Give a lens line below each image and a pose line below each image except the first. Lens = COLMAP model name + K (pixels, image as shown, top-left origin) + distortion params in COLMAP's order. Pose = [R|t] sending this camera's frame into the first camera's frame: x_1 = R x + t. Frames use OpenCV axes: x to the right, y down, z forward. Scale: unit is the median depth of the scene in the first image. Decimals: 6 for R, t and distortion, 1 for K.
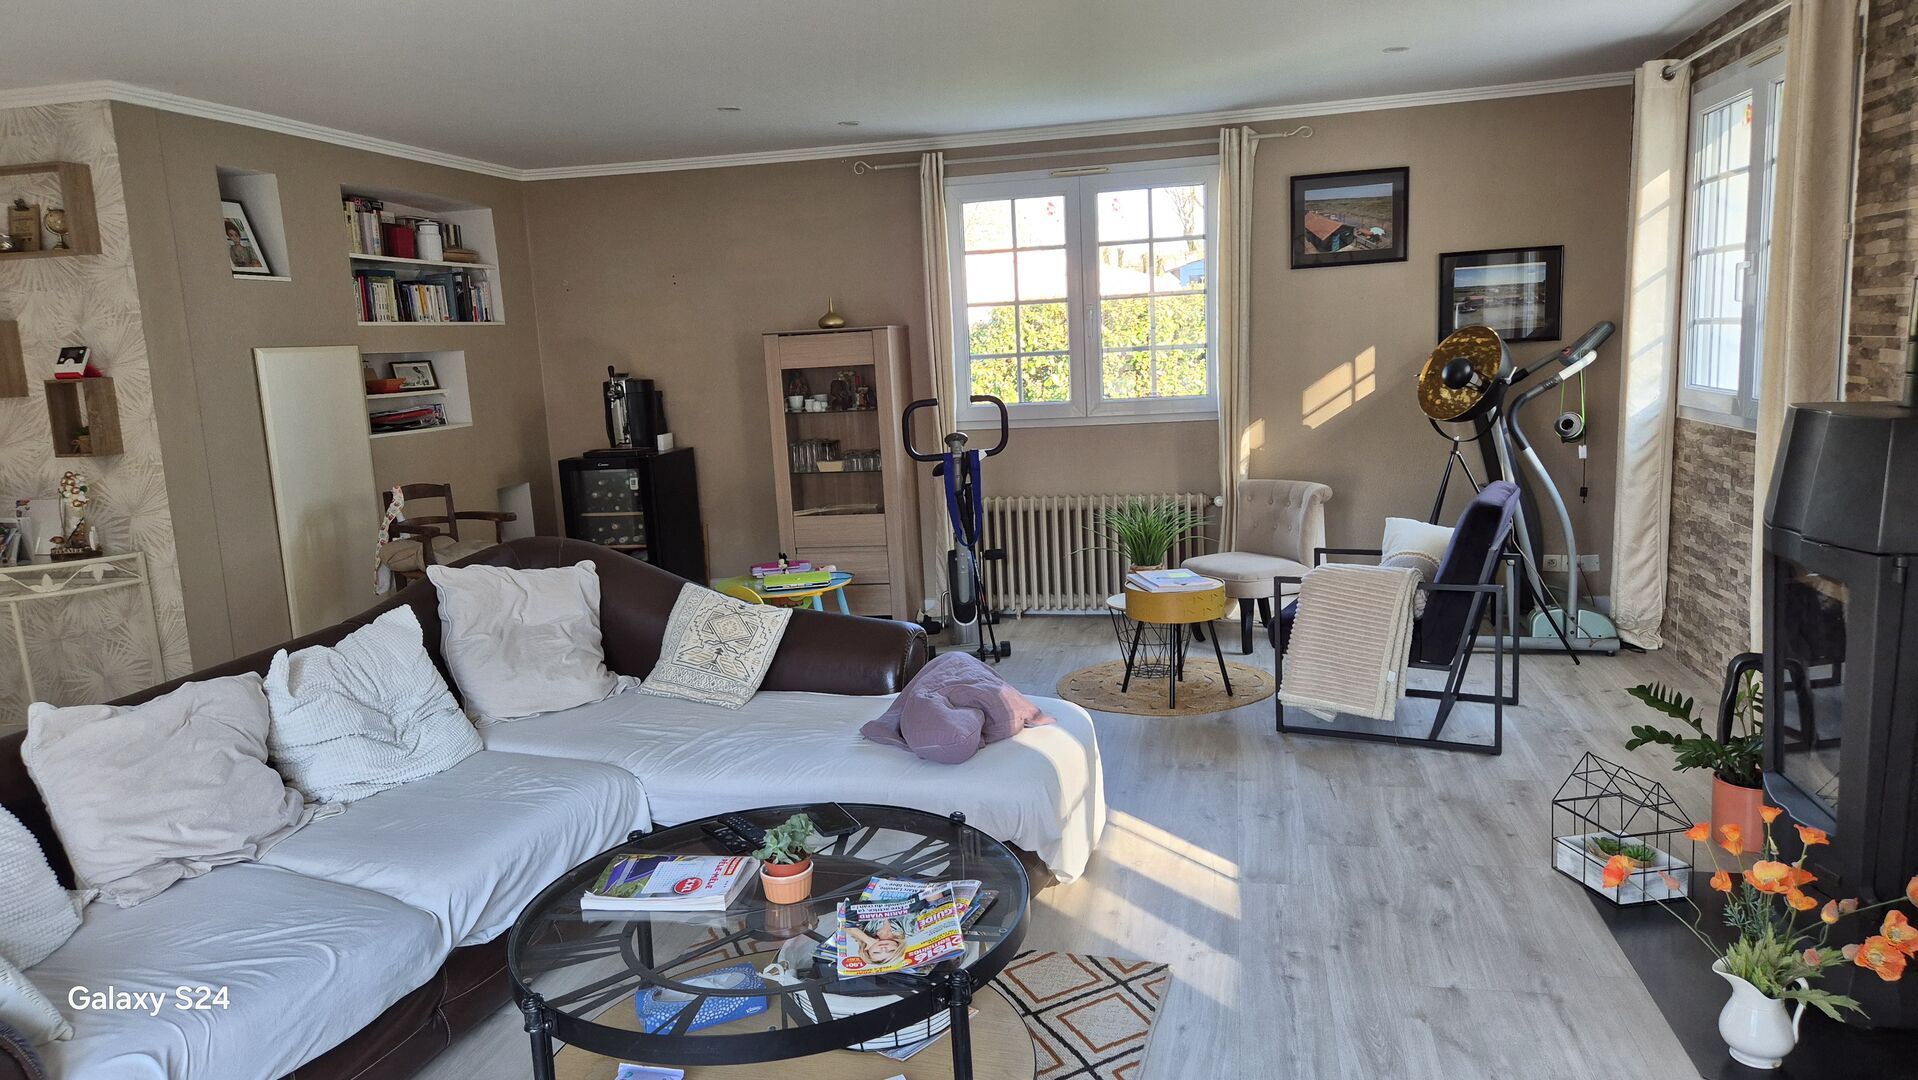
lens RADIAL K [[1279.2, 0, 959.0], [0, 1279.2, 540.0], [0, 0, 1]] dist [0.097892, -0.094280]
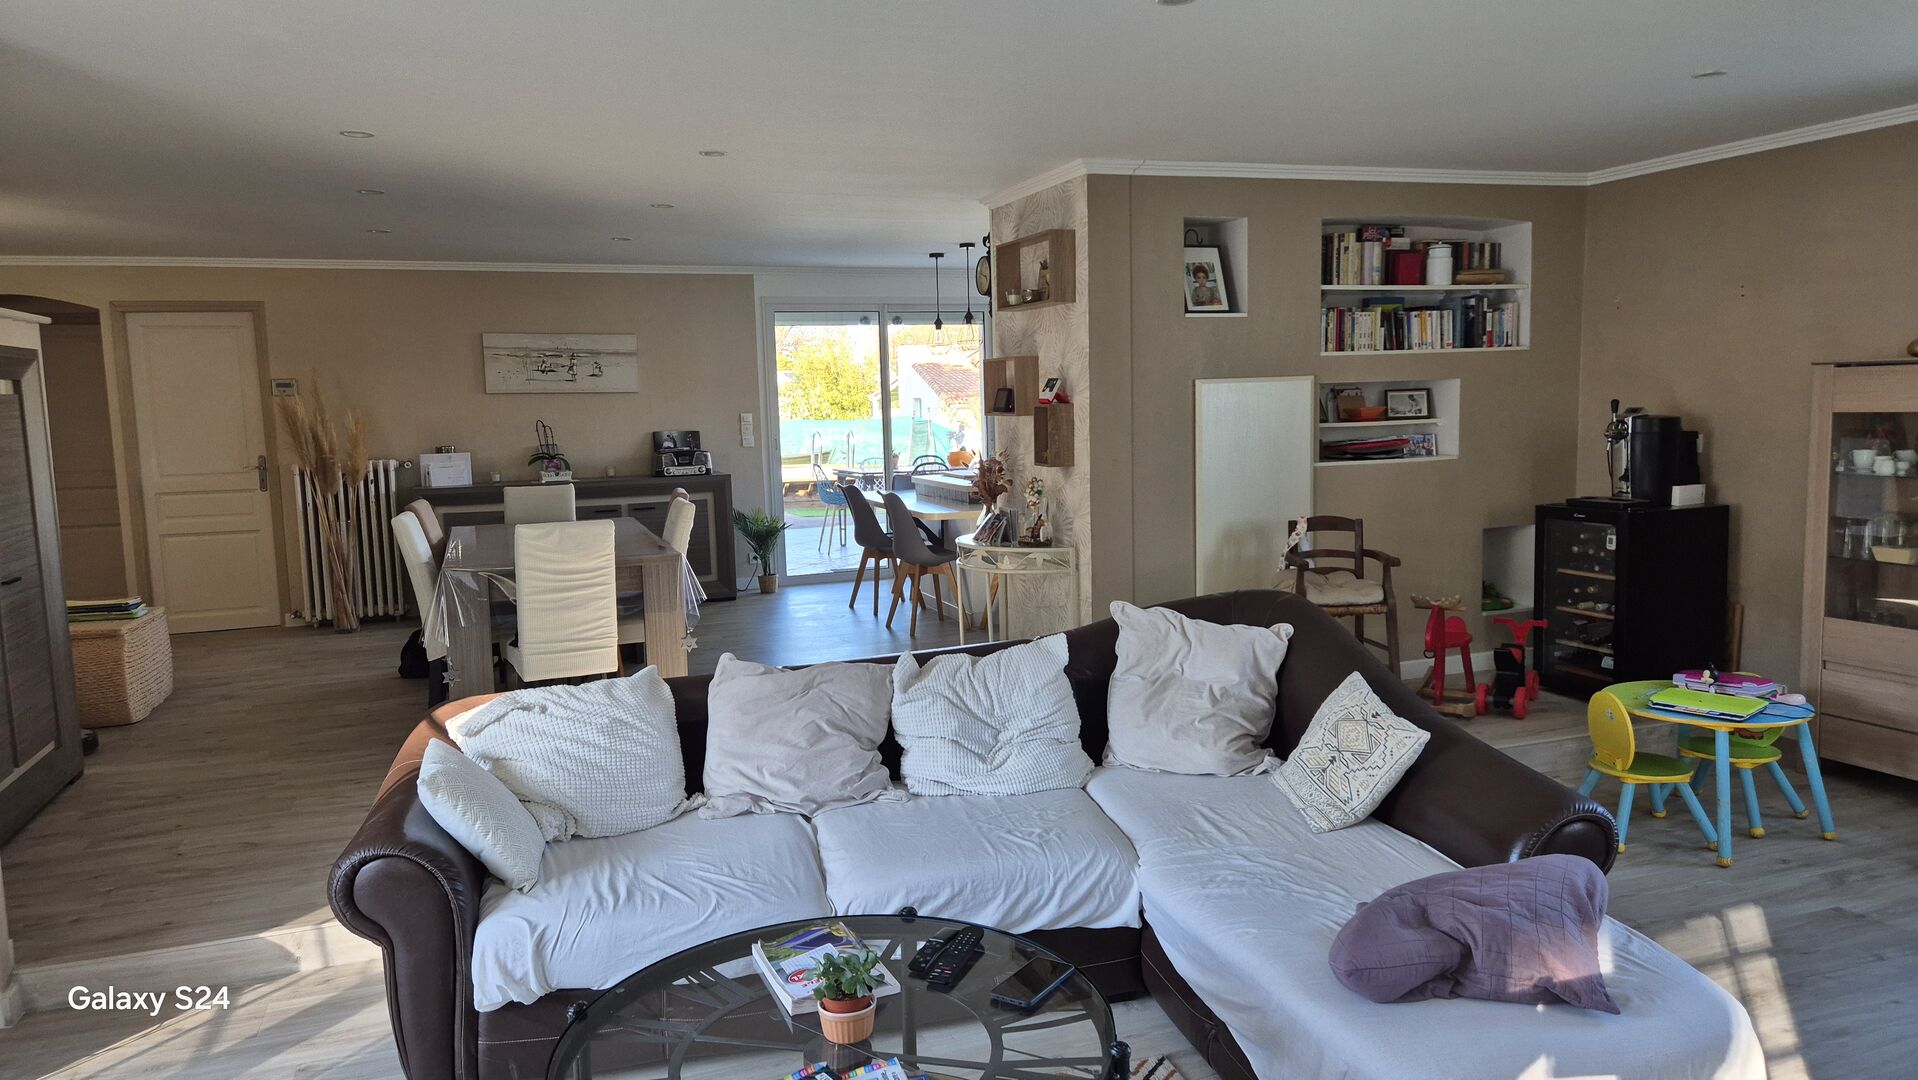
lens RADIAL K [[1279.2, 0, 959.0], [0, 1279.2, 540.0], [0, 0, 1]] dist [0.097892, -0.094280]
pose [[0.539697, 0.132865, -0.831308, 0.246789], [-0.132325, 0.988581, 0.072093, -0.056915], [0.831394, 0.071095, 0.551116, 0.213777]]
